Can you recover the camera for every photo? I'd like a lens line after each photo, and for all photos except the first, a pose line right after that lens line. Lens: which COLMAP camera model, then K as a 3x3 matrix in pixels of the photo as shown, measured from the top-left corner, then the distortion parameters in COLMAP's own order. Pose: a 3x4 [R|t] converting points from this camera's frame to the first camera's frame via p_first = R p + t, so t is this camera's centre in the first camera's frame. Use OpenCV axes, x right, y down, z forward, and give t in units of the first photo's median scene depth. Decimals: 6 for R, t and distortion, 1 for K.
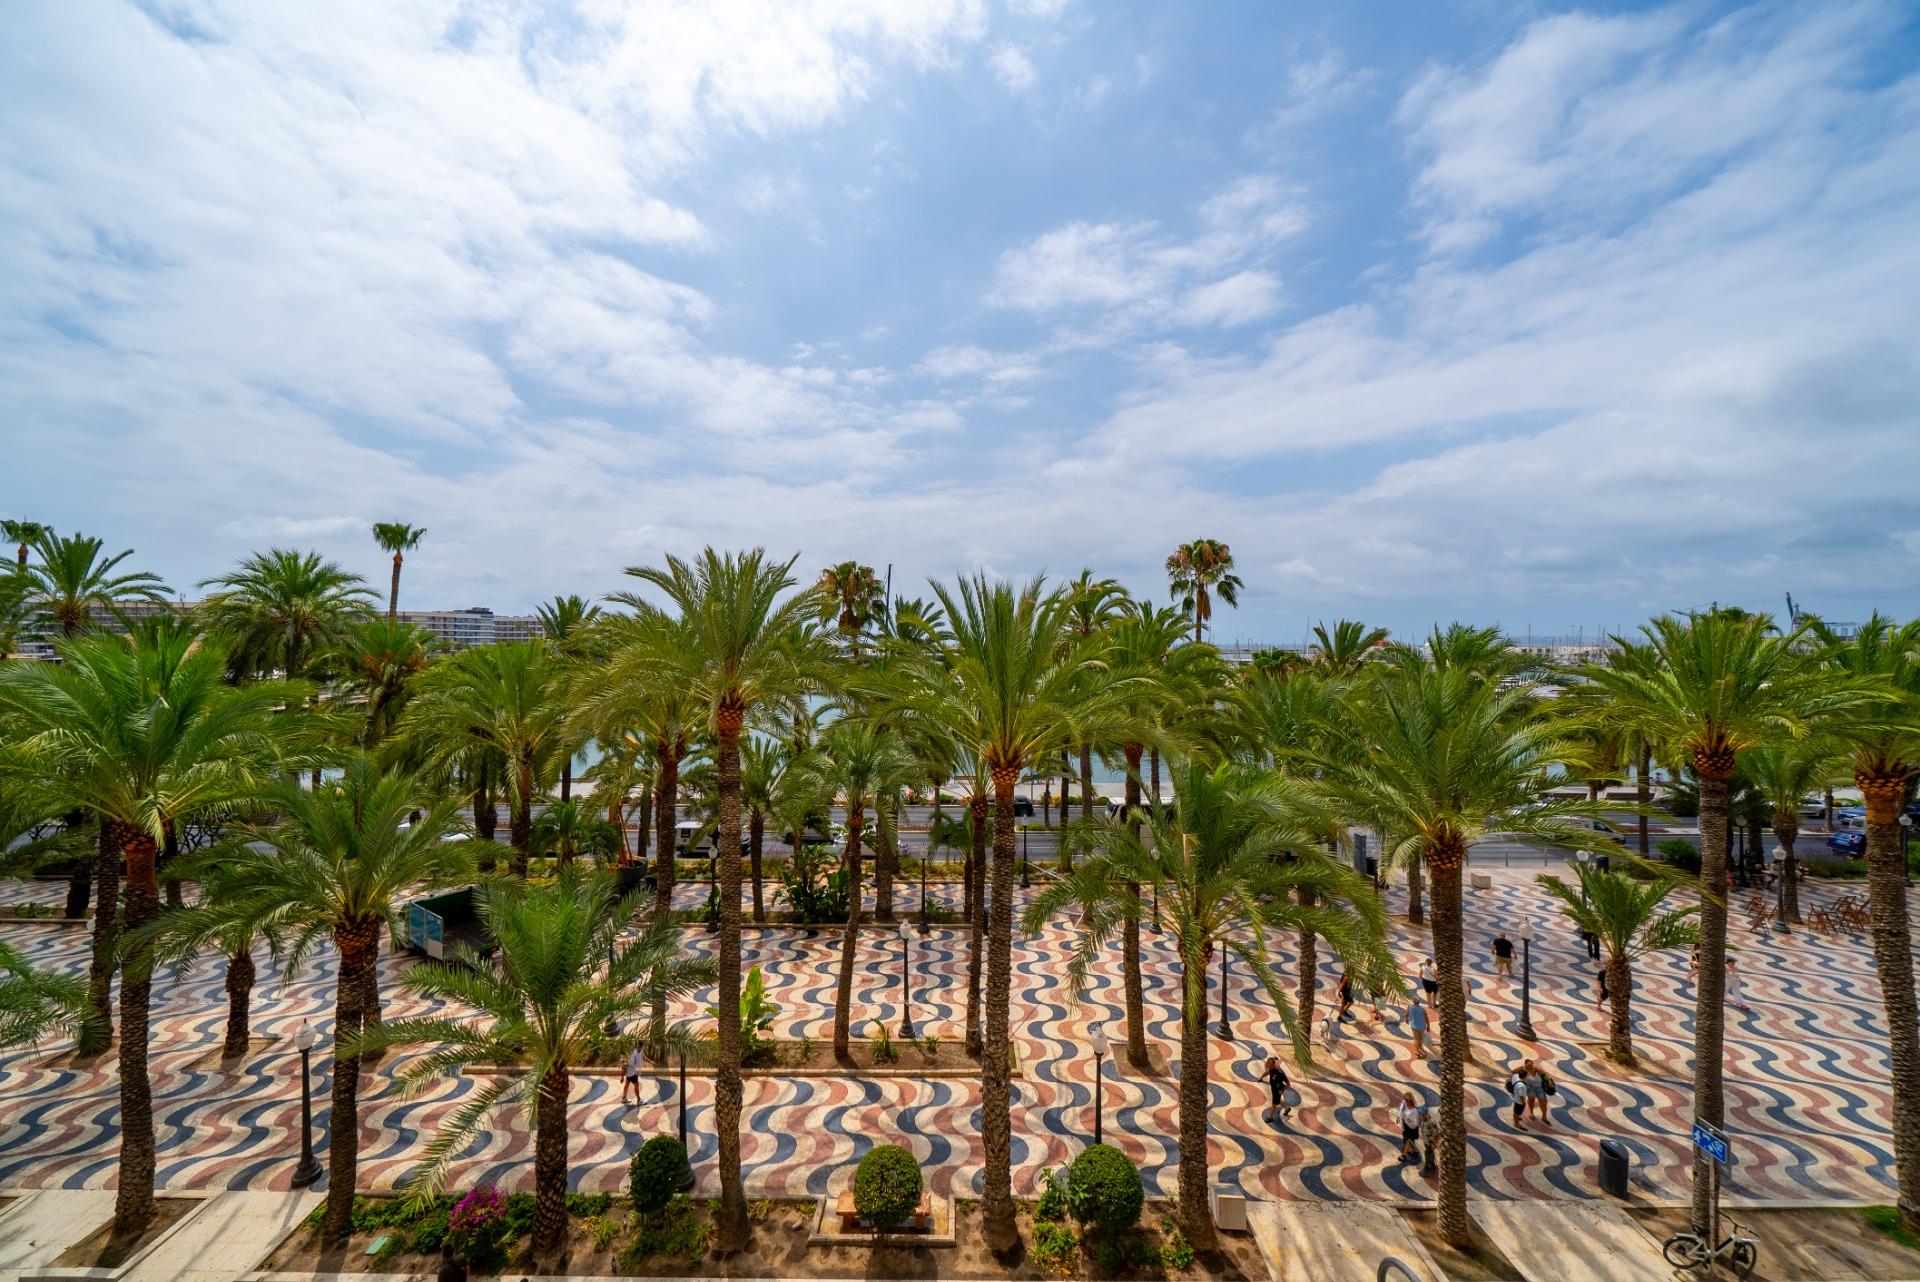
lens RADIAL K [[647.0, 0, 953.1], [0, 647.0, 636.0], [0, 0, 1]] dist [-0.005608, -0.000018]
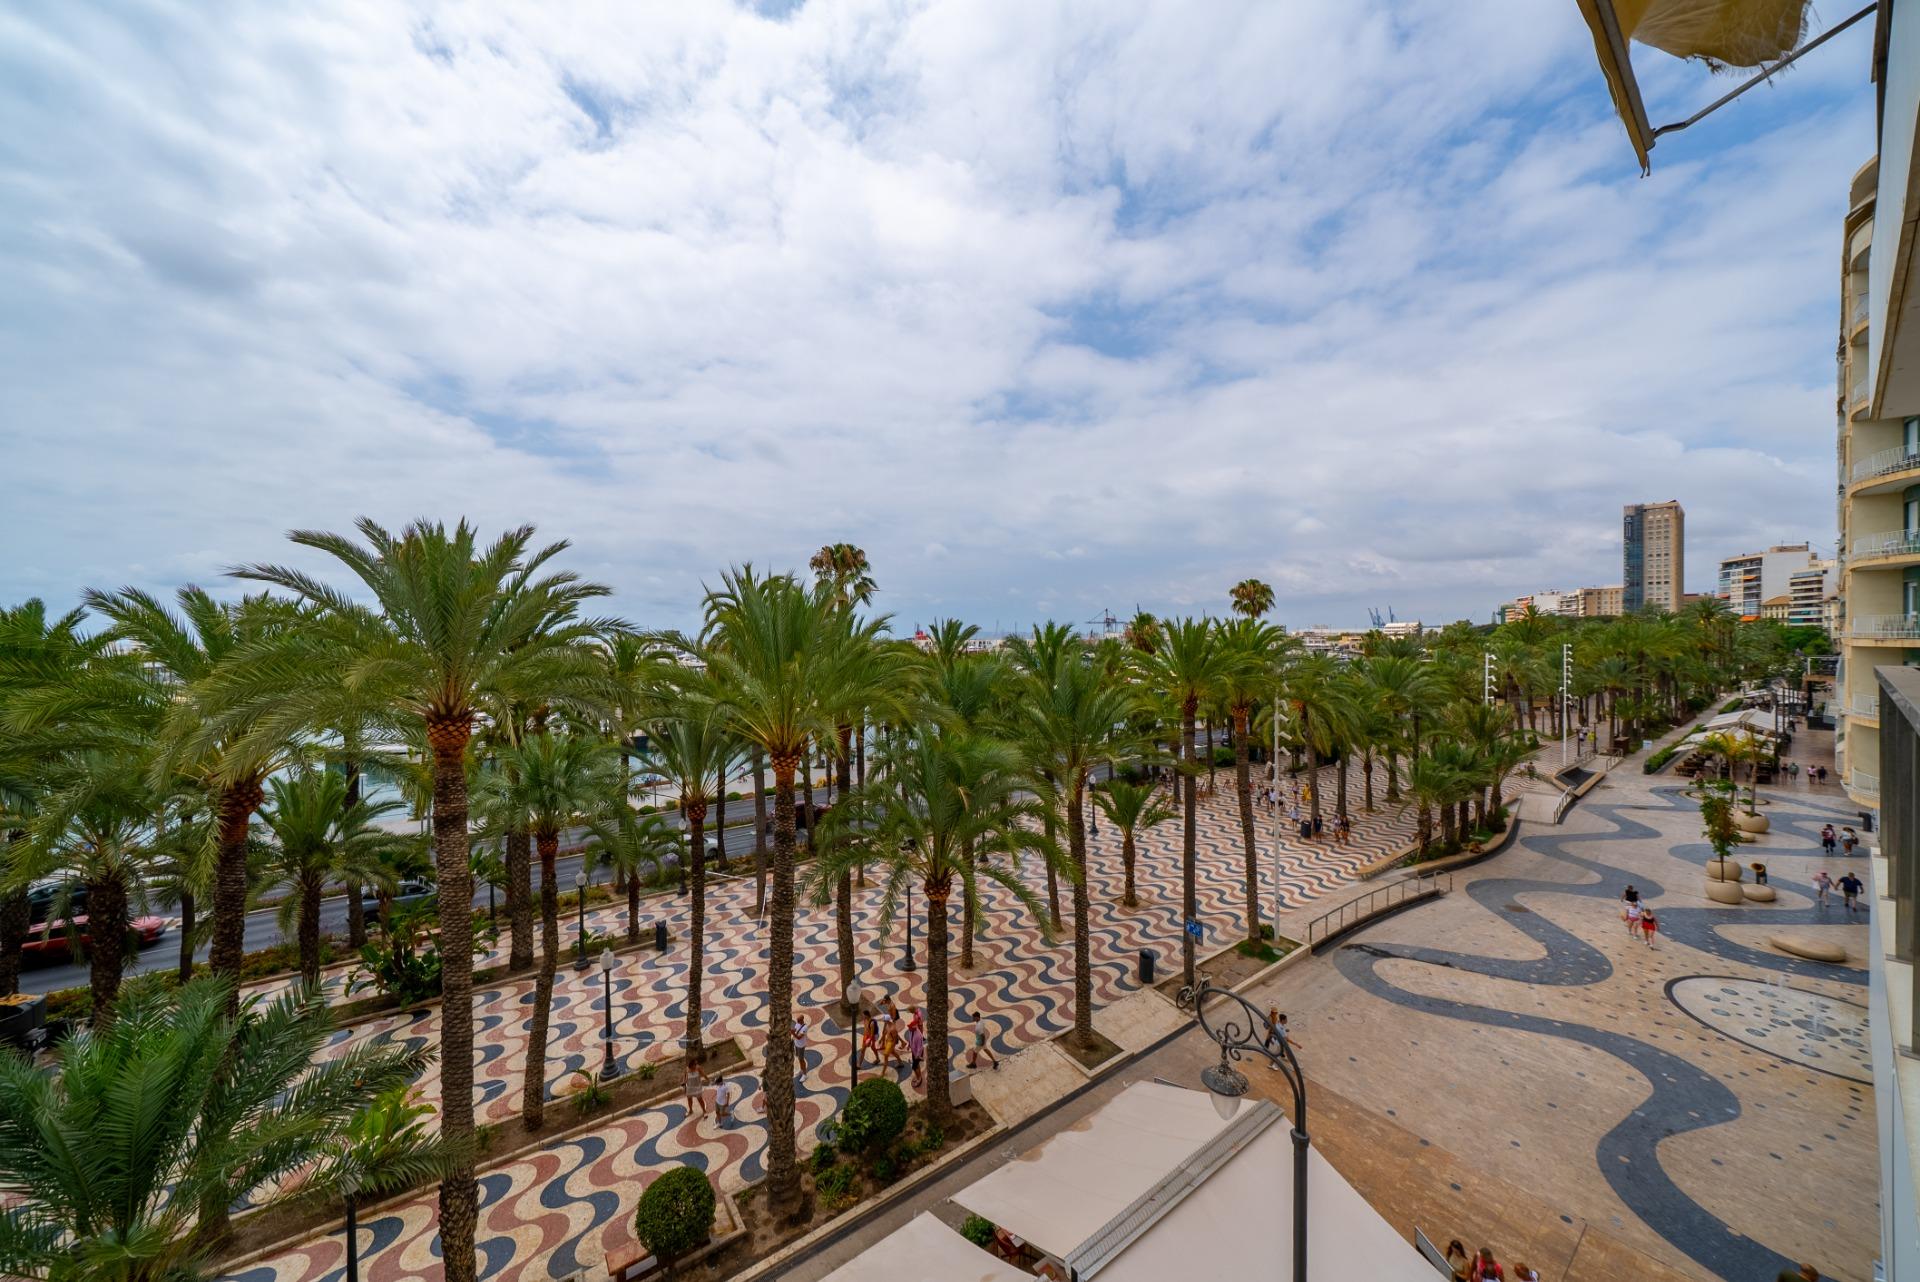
lens RADIAL K [[647.0, 0, 949.8], [0, 647.0, 642.4], [0, 0, 1]] dist [-0.005608, -0.000018]
pose [[0.804758, -0.009139, 0.593533, -0.231729], [-0.000533, 0.999870, 0.016119, 0.002228], [-0.593603, -0.013288, 0.804649, 0.008930]]
